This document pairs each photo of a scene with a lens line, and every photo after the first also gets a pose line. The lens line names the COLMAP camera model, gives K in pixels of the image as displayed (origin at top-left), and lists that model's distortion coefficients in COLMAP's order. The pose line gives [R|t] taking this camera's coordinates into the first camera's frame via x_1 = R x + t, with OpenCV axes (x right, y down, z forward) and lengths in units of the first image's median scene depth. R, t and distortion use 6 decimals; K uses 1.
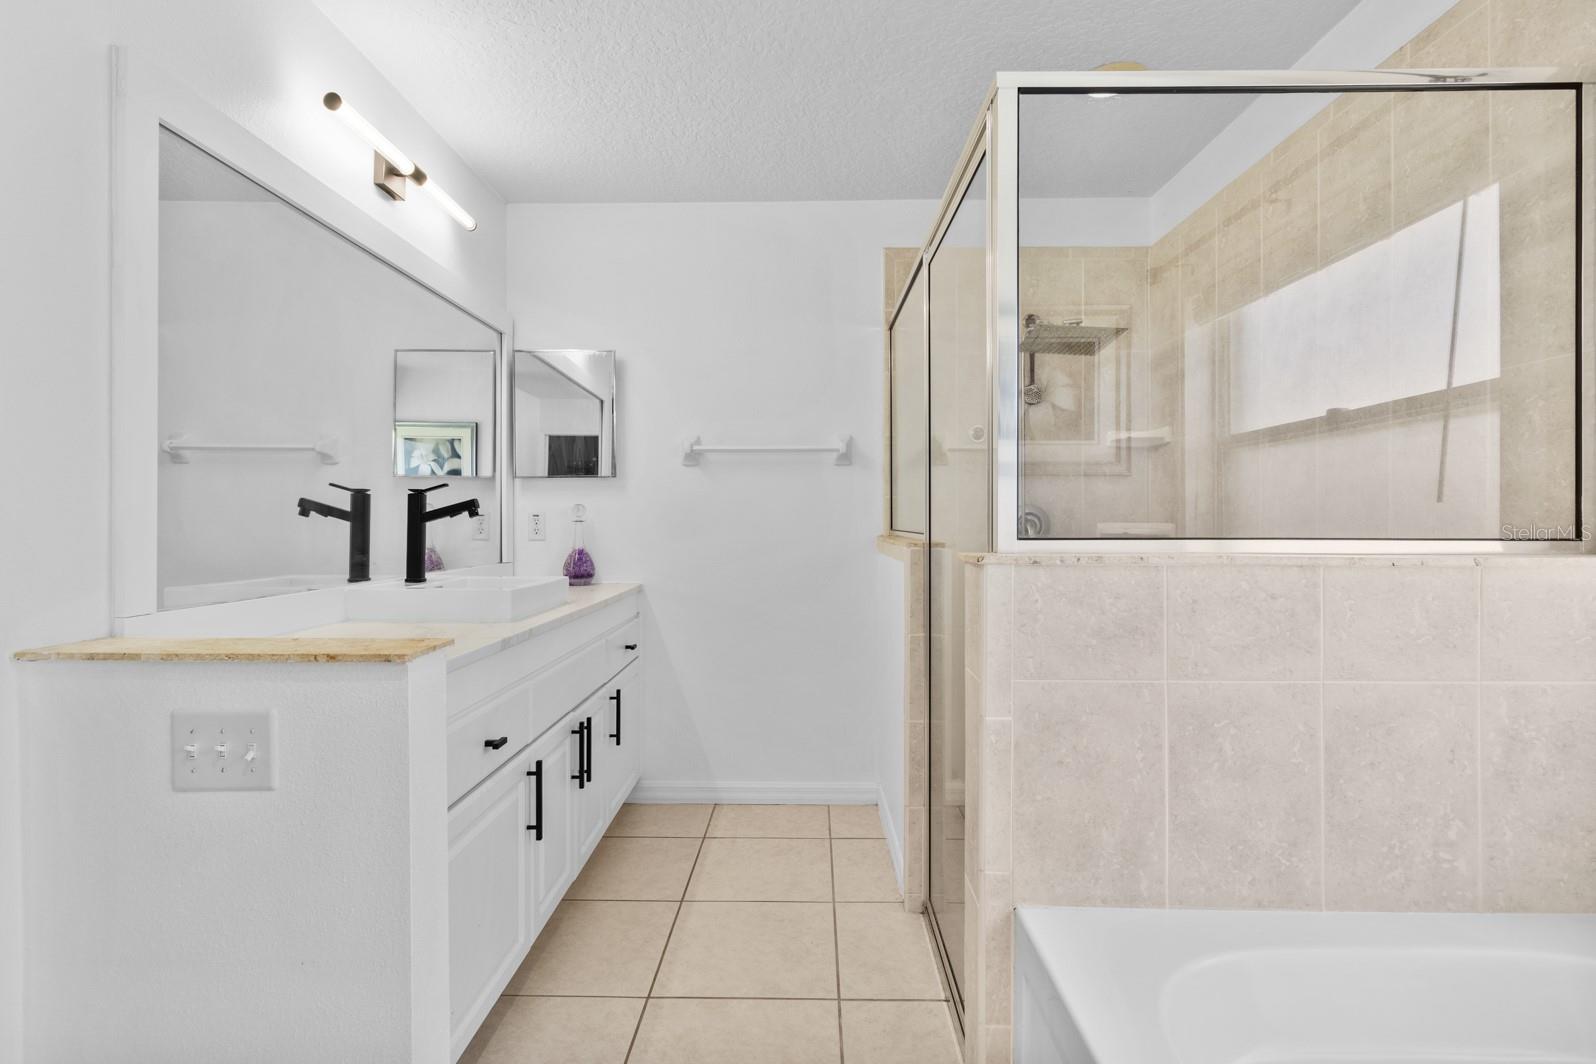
lens RADIAL K [[722.4, 0, 795.3], [0, 722.4, 516.9], [0, 0, 1]] dist [0.000413, -0.000037]
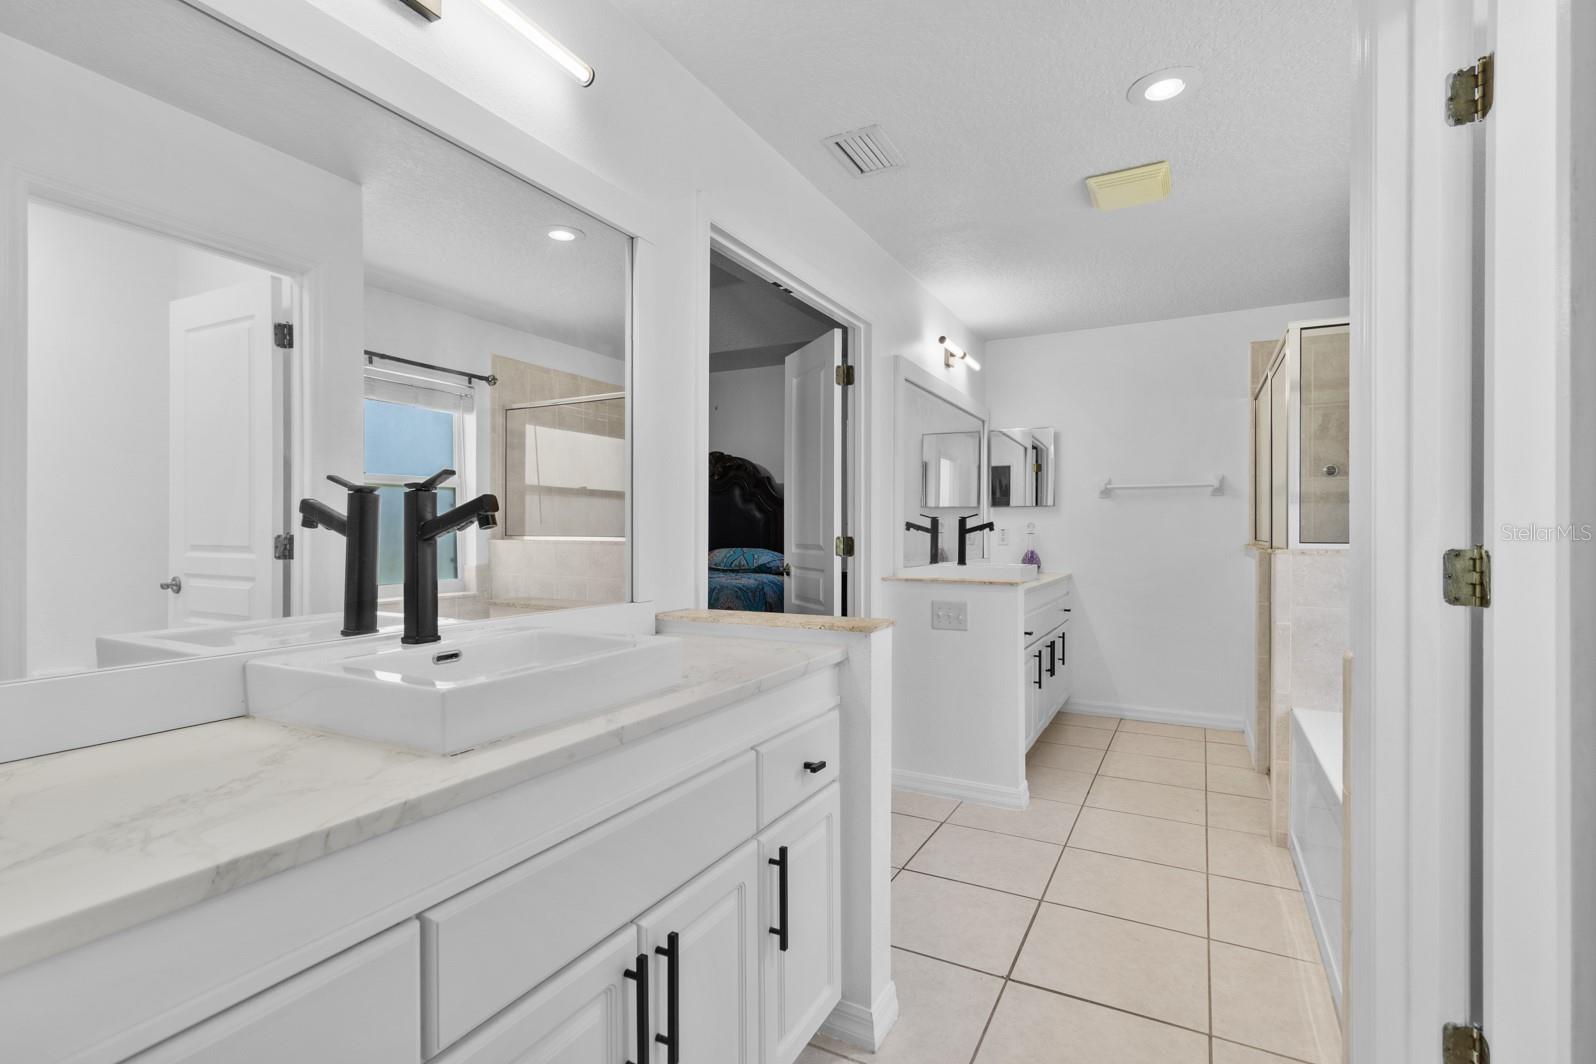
lens RADIAL K [[715.8, 0, 819.8], [0, 715.8, 532.1], [0, 0, 1]] dist [0.001427, 0.000131]
pose [[0.894176, 0.002781, -0.447707, -0.003830], [-0.001161, 0.999992, 0.003893, -0.003648], [0.447714, -0.002961, 0.894172, -0.765429]]
